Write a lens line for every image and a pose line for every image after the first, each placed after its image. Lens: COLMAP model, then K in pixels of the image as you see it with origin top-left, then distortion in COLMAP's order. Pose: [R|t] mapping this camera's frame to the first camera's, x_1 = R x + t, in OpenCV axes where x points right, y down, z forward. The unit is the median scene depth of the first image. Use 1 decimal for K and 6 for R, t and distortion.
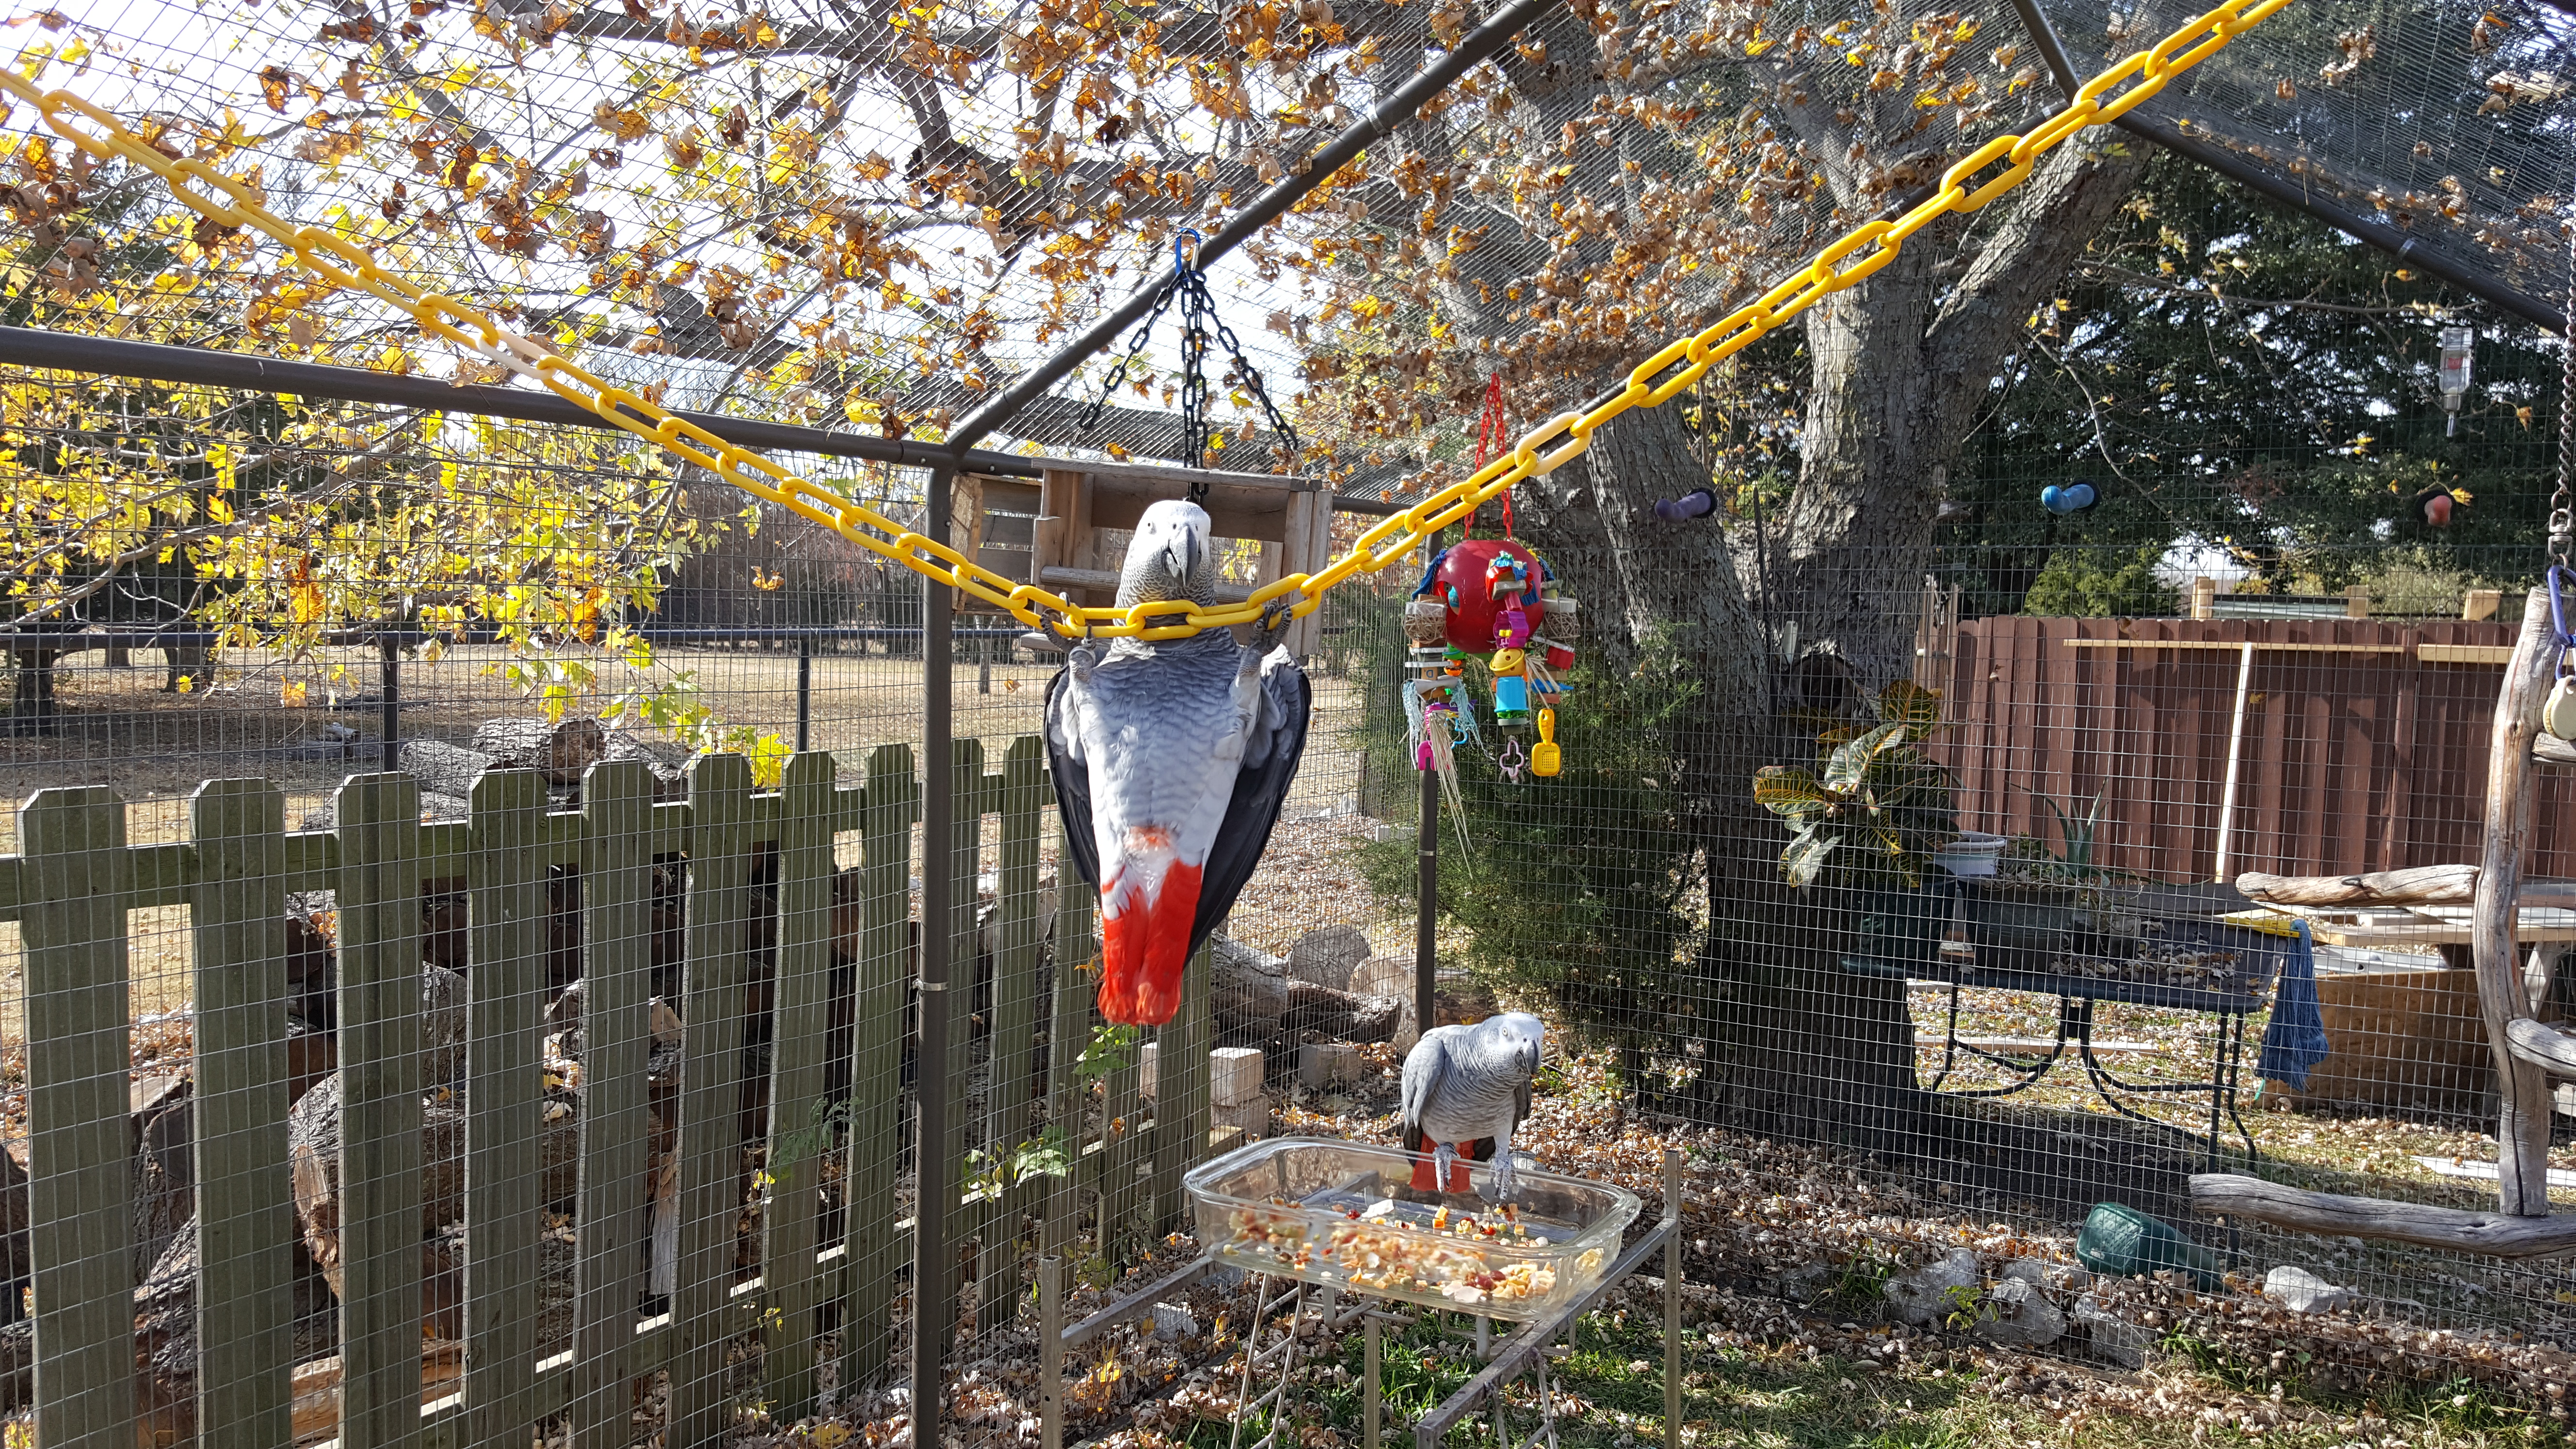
lens RADIAL K [[1962.4, 0, 1244.9], [0, 1962.4, 752.3], [0, 0, 1]] dist [0.079153, -0.095961]
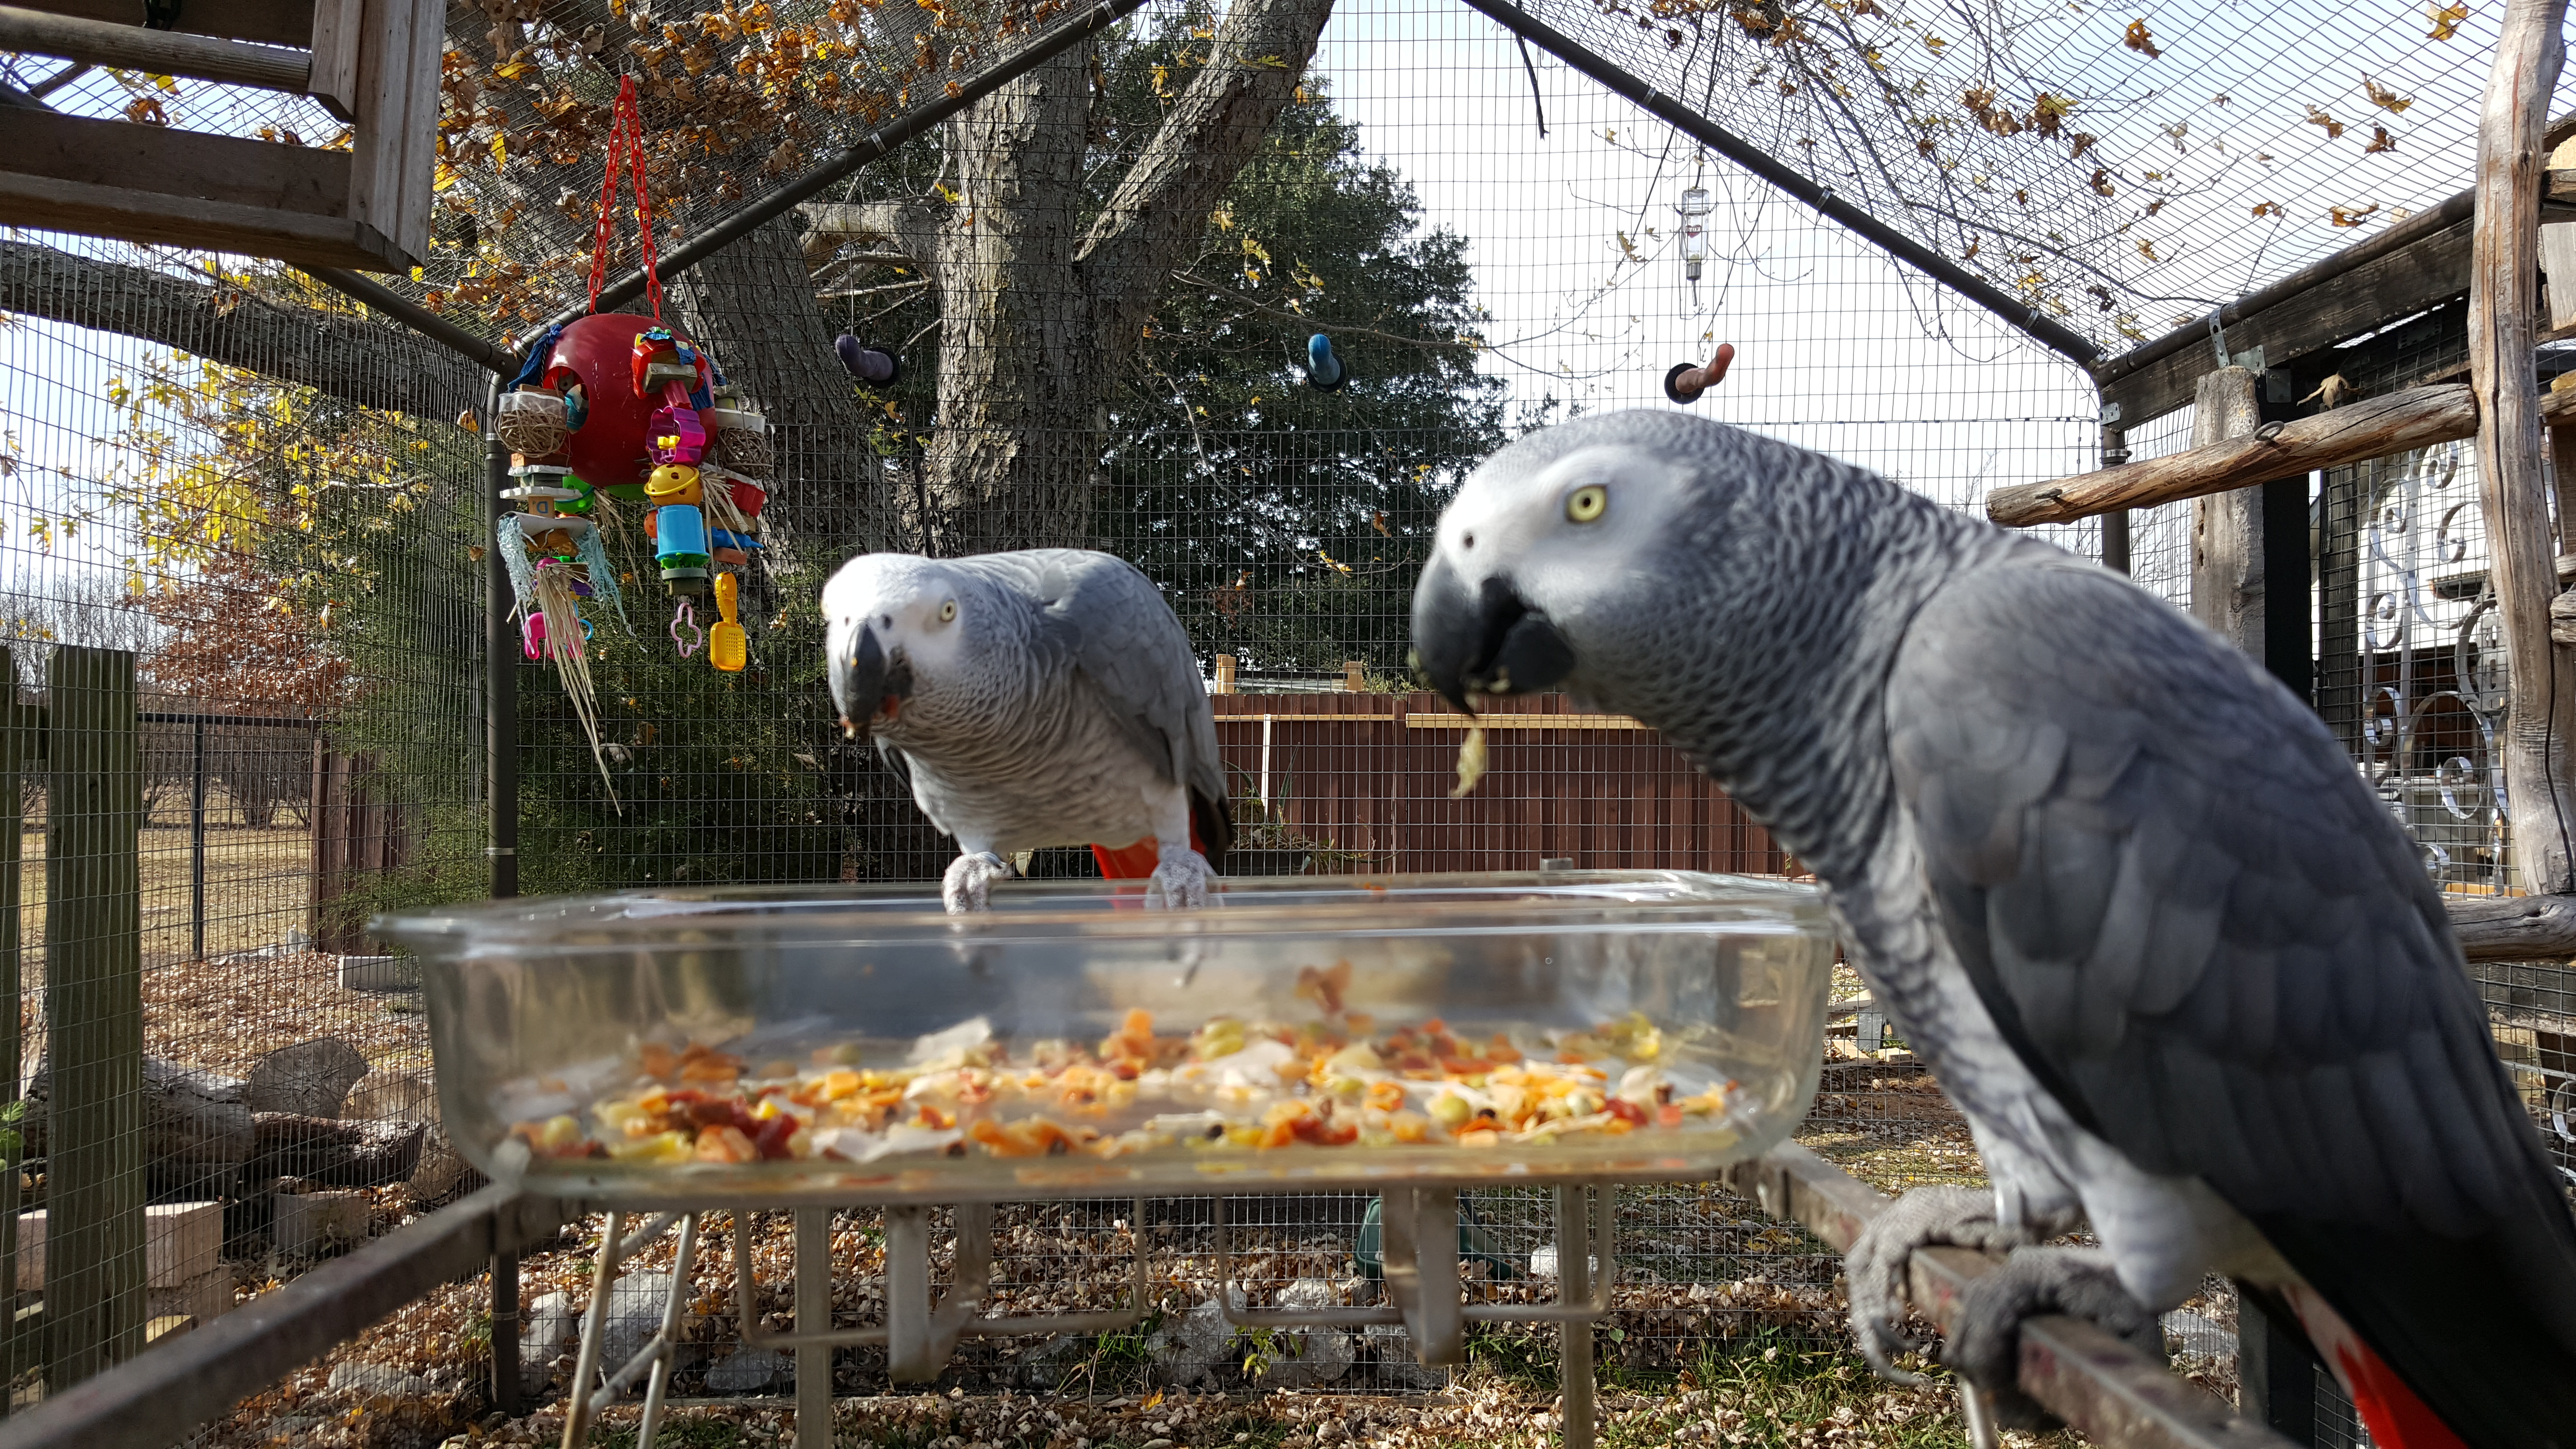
lens RADIAL K [[1962.4, 0, 1280.0], [0, 1962.4, 771.9], [0, 0, 1]] dist [0.079153, -0.095961]
pose [[0.868697, -0.020878, 0.494904, -0.020738], [0.053675, 0.997196, -0.052147, 0.090159], [-0.492427, 0.071864, 0.867382, 0.289473]]
